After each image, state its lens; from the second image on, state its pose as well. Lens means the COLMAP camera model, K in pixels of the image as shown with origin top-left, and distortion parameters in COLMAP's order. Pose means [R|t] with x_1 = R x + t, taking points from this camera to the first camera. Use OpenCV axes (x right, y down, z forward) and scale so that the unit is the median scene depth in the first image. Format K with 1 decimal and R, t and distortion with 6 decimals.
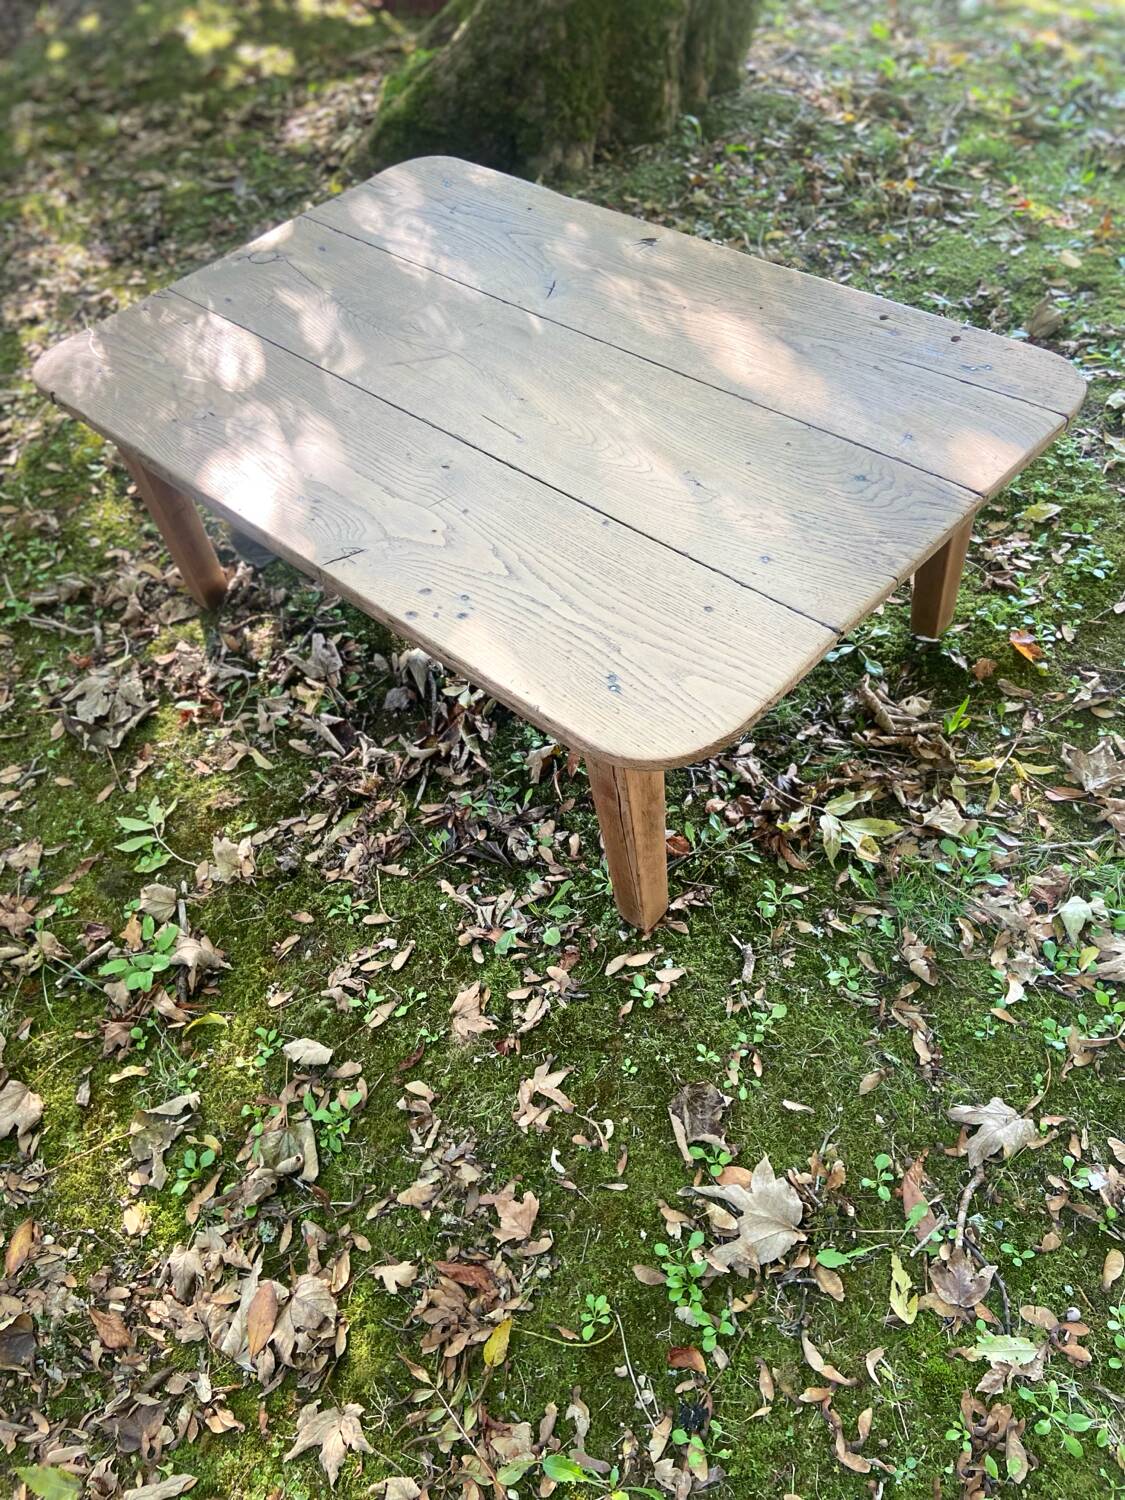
lens RADIAL K [[1125.5, 0, 571.0], [0, 1125.5, 740.4], [0, 0, 1]] dist [0.140771, -0.177815]
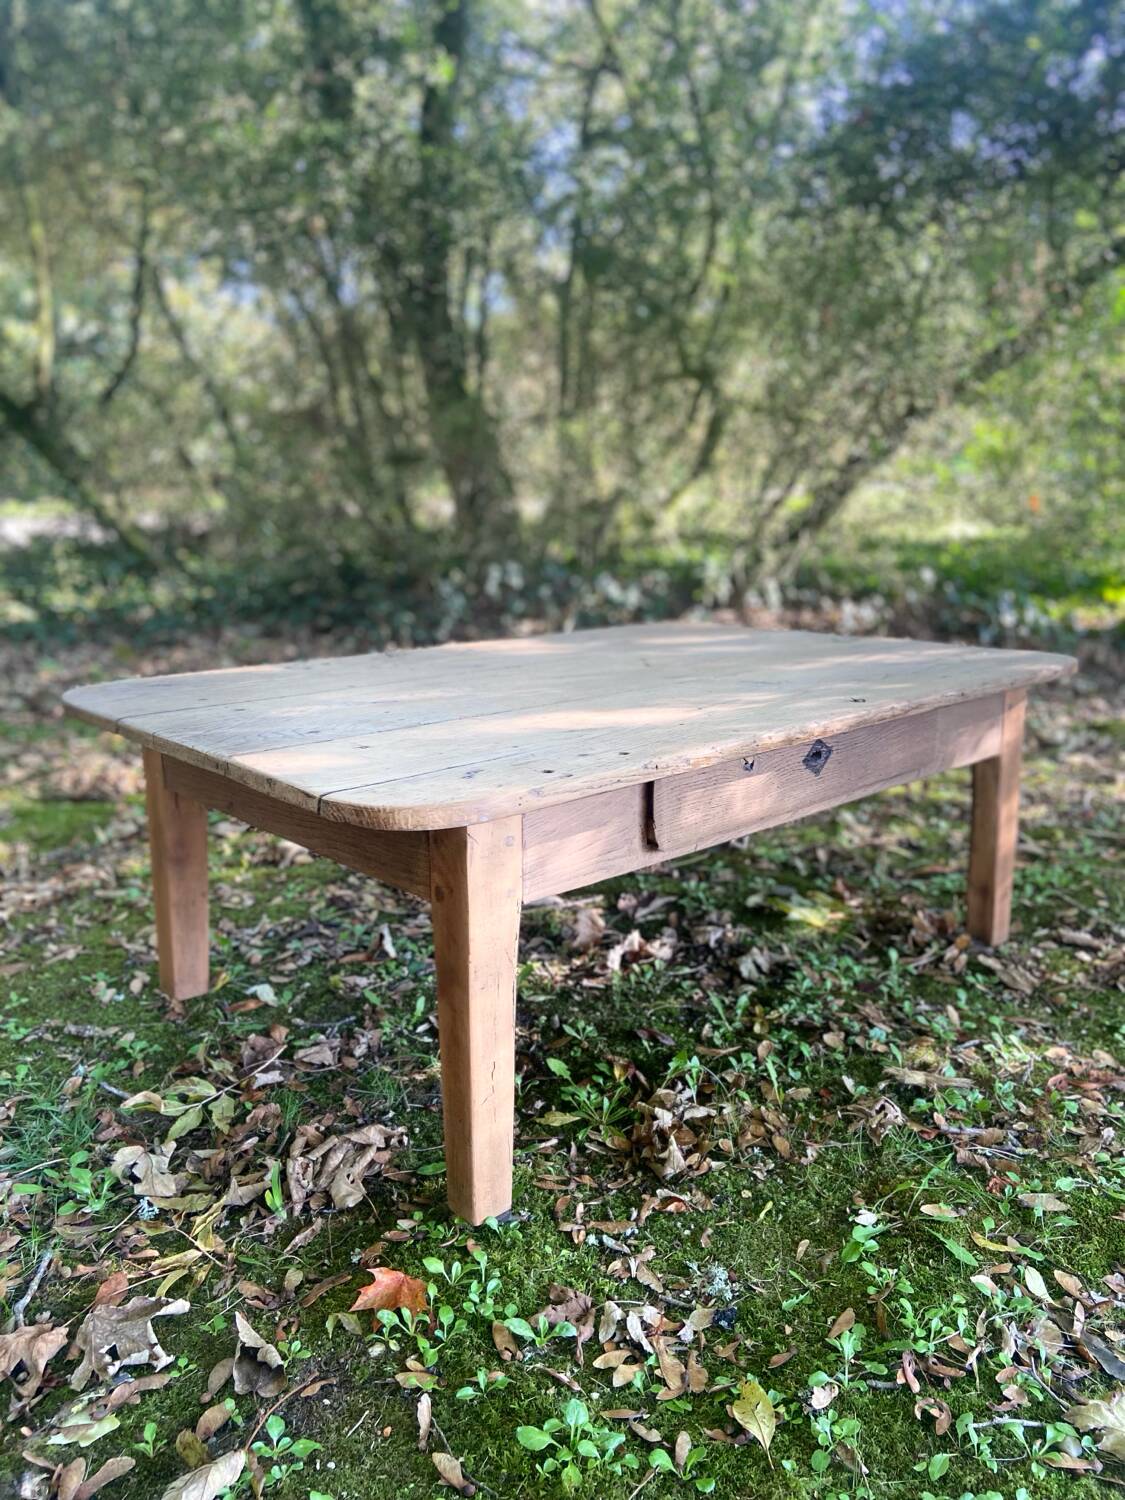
lens RADIAL K [[1125.5, 0, 571.0], [0, 1125.5, 740.4], [0, 0, 1]] dist [0.140771, -0.177815]
pose [[-0.073939, 0.315965, -0.945885, 0.983743], [-0.746948, 0.610891, 0.262452, -0.550412], [0.660758, 0.725933, 0.190841, 0.849821]]
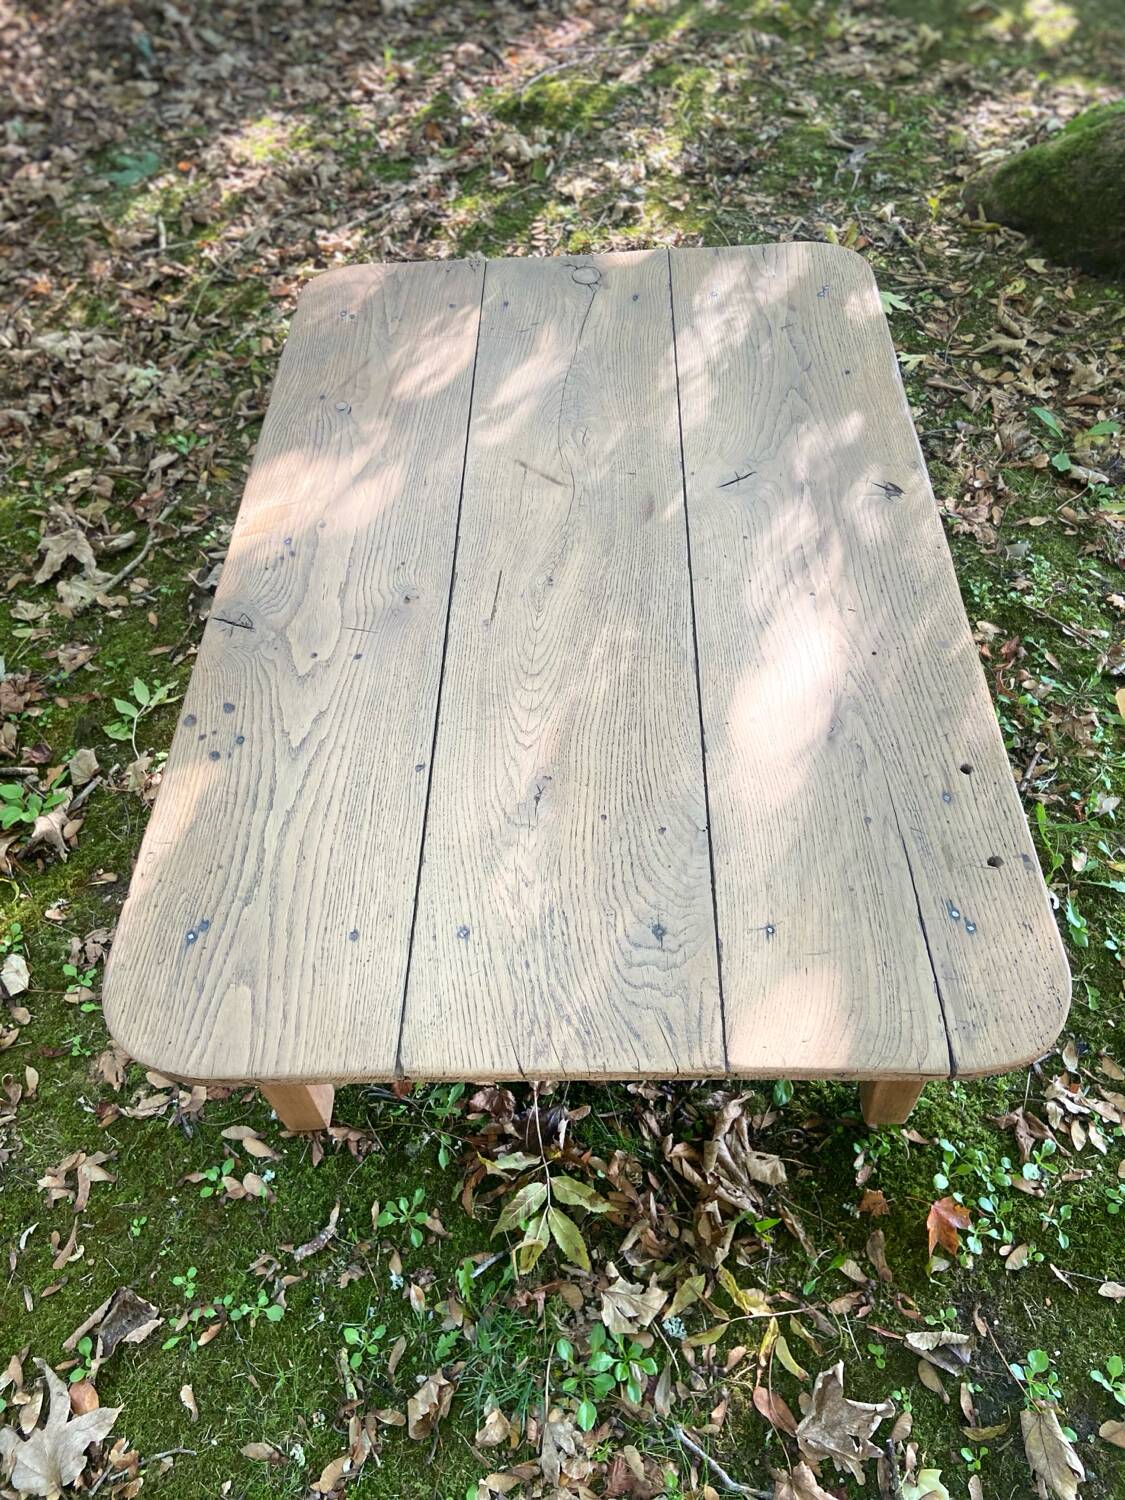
lens RADIAL K [[1122.4, 0, 565.9], [0, 1122.4, 734.4], [0, 0, 1]] dist [0.141095, -0.181232]
pose [[0.681549, 0.615742, -0.395416, 0.377991], [-0.567088, 0.785935, 0.246411, -0.427194], [0.462496, 0.056294, 0.884832, 0.254841]]
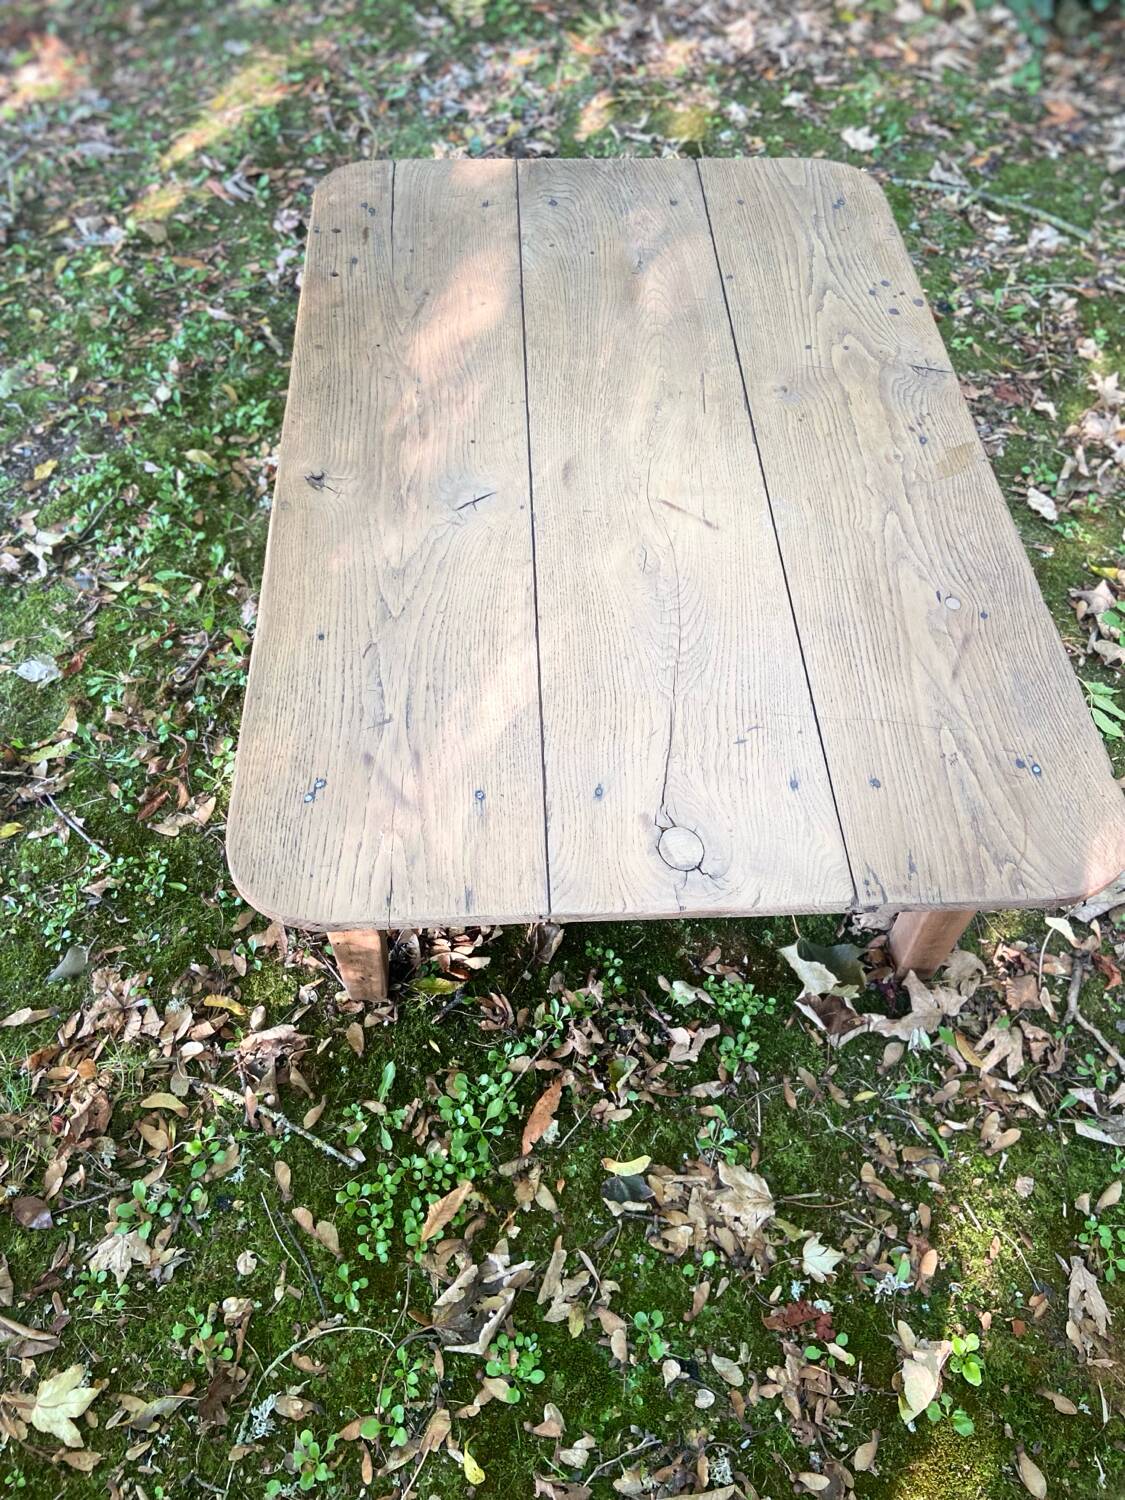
lens RADIAL K [[1125.5, 0, 571.0], [0, 1125.5, 740.4], [0, 0, 1]] dist [0.140771, -0.177815]
pose [[-0.727449, -0.502436, 0.467307, -0.569268], [0.547712, -0.014956, 0.836533, -1.129657], [-0.413316, 0.864485, 0.286070, 1.003763]]
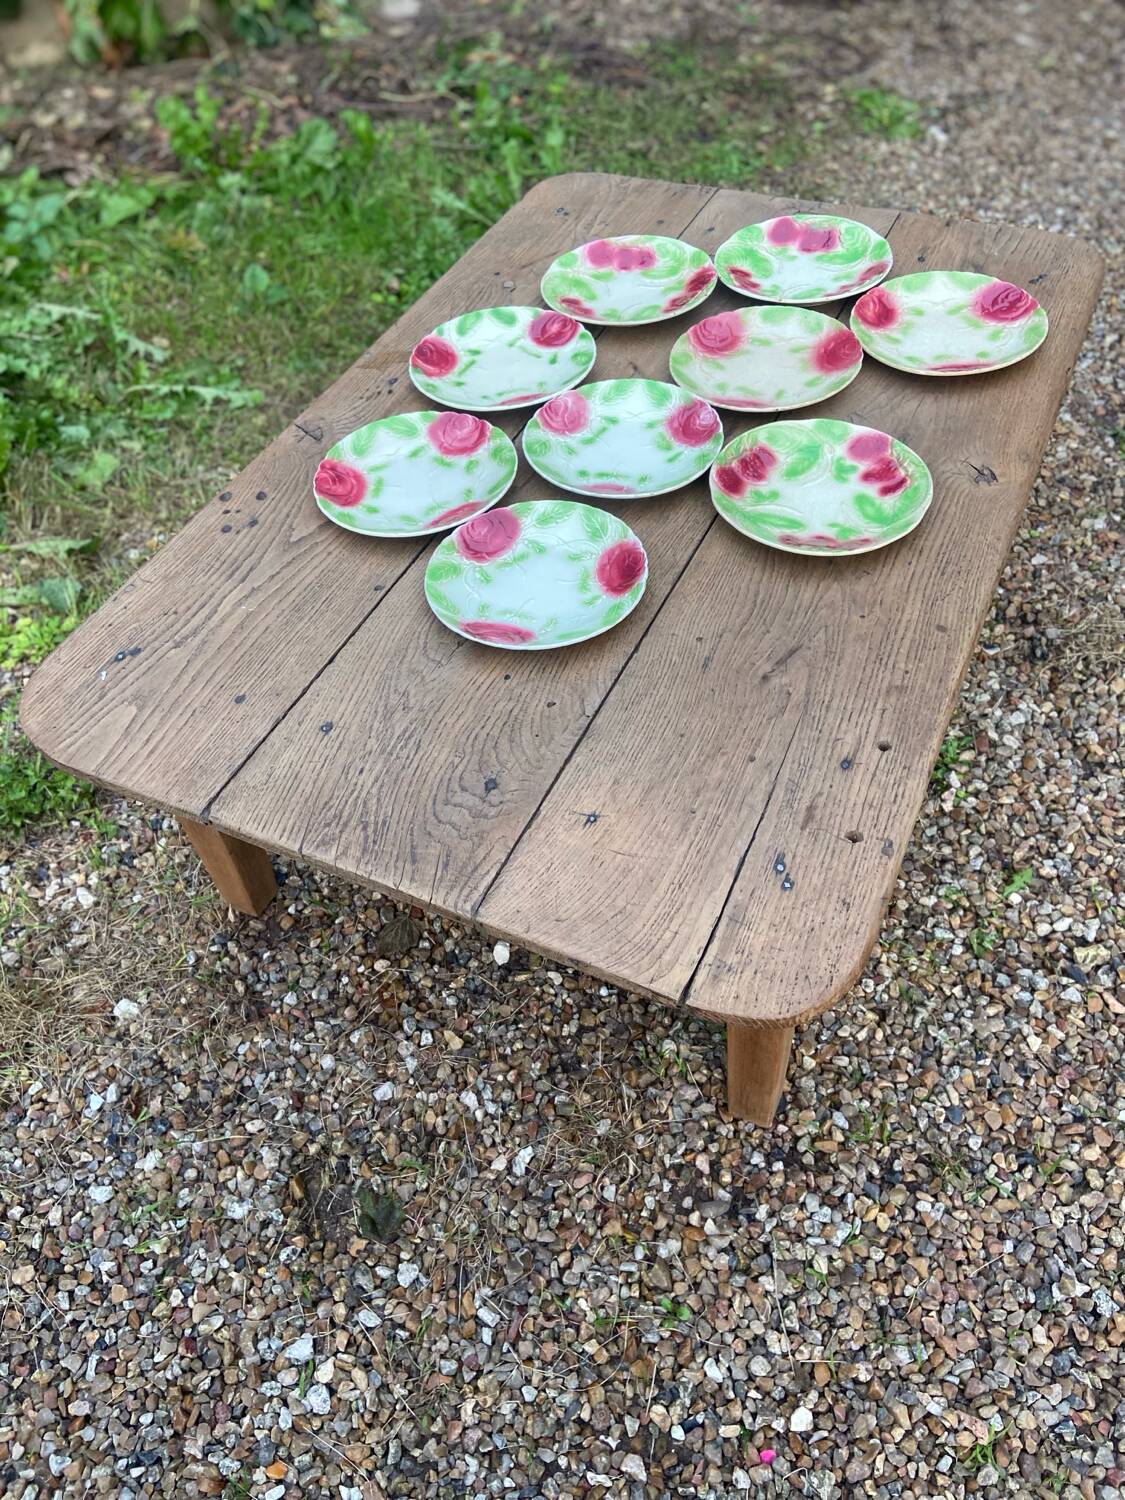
lens RADIAL K [[1125.5, 0, 571.0], [0, 1125.5, 740.4], [0, 0, 1]] dist [0.140771, -0.177815]
pose [[0.316419, 0.770737, -0.553031, 0.585368], [-0.695752, 0.584845, 0.416996, -0.527029], [0.644831, 0.252827, 0.721298, 0.423202]]
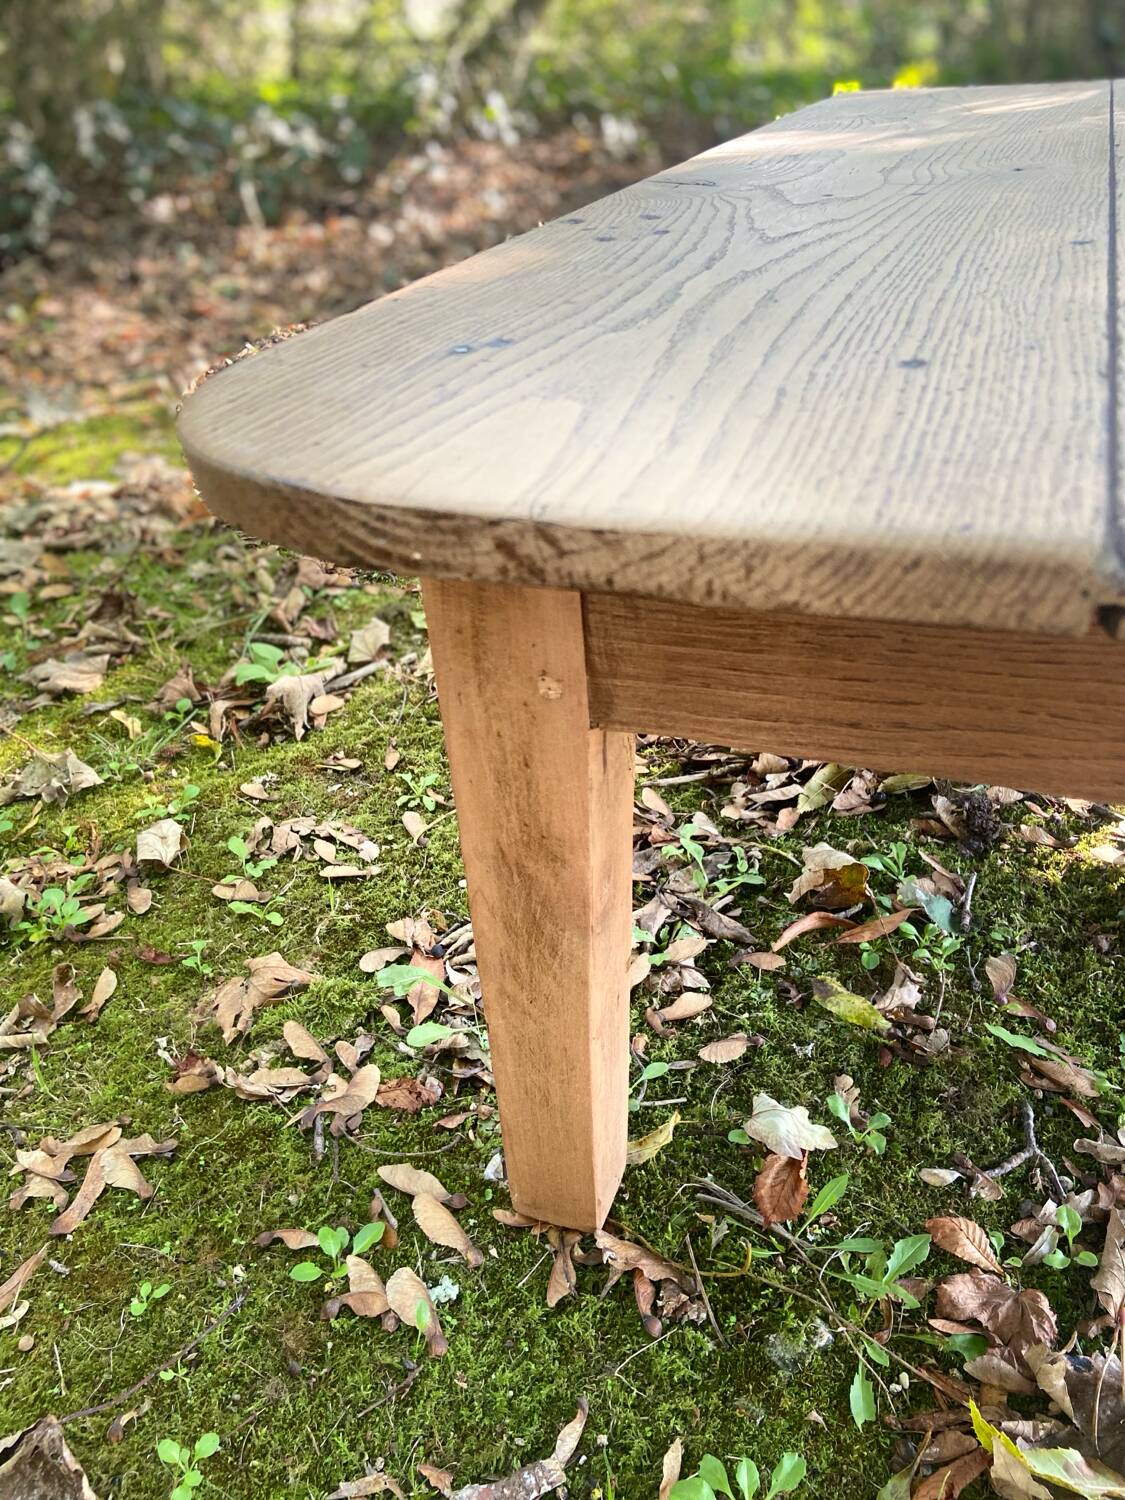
lens RADIAL K [[1125.5, 0, 571.0], [0, 1125.5, 740.4], [0, 0, 1]] dist [0.140771, -0.177815]
pose [[0.385227, 0.558351, -0.734741, 0.275500], [-0.684852, 0.706628, 0.177917, -0.036275], [0.618529, 0.434650, 0.654600, 0.648861]]
